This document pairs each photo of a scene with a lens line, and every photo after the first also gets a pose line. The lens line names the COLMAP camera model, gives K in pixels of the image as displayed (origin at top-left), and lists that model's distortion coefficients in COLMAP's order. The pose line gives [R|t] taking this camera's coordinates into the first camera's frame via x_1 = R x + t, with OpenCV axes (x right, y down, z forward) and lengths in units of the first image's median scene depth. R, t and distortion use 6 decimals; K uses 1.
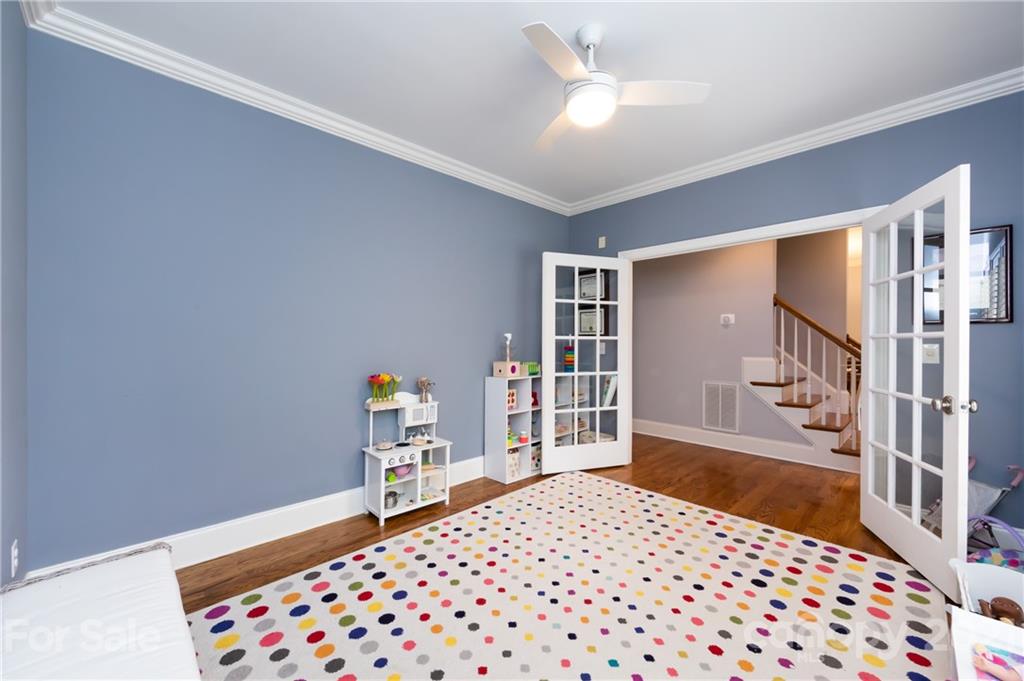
lens RADIAL K [[405.3, 0, 512.9], [0, 405.3, 338.9], [0, 0, 1]] dist [-0.006459, 0.000798]
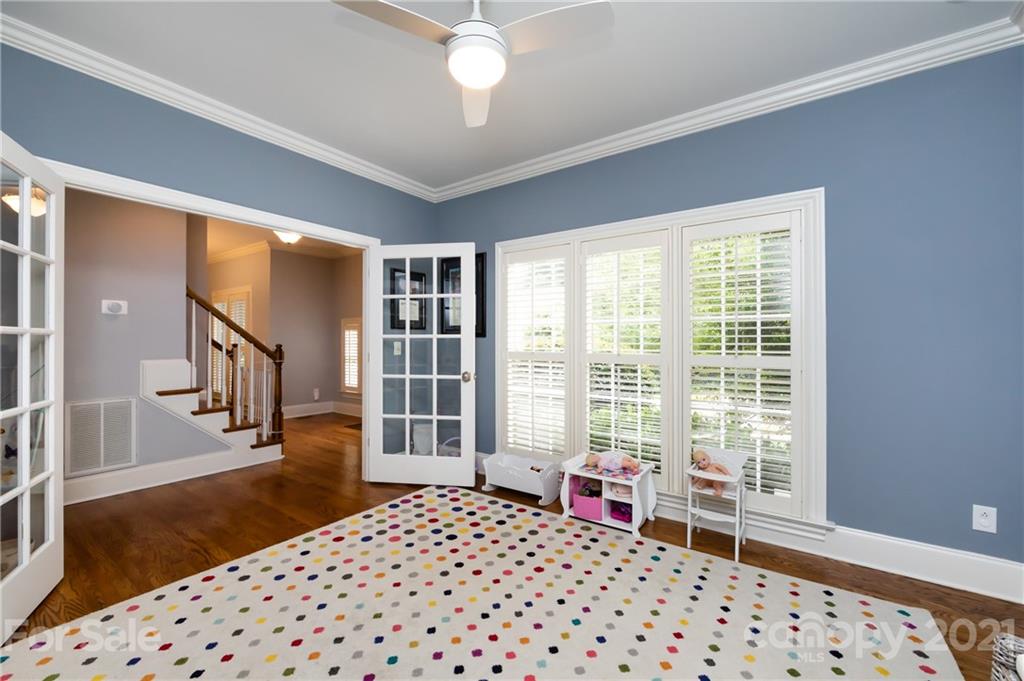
lens RADIAL K [[405.3, 0, 513.5], [0, 405.3, 343.1], [0, 0, 1]] dist [-0.006459, 0.000798]
pose [[-0.176045, -0.009566, 0.984336, -0.523573], [-0.009129, 0.999926, 0.008085, 0.001783], [-0.984340, -0.007563, -0.176119, 0.859102]]
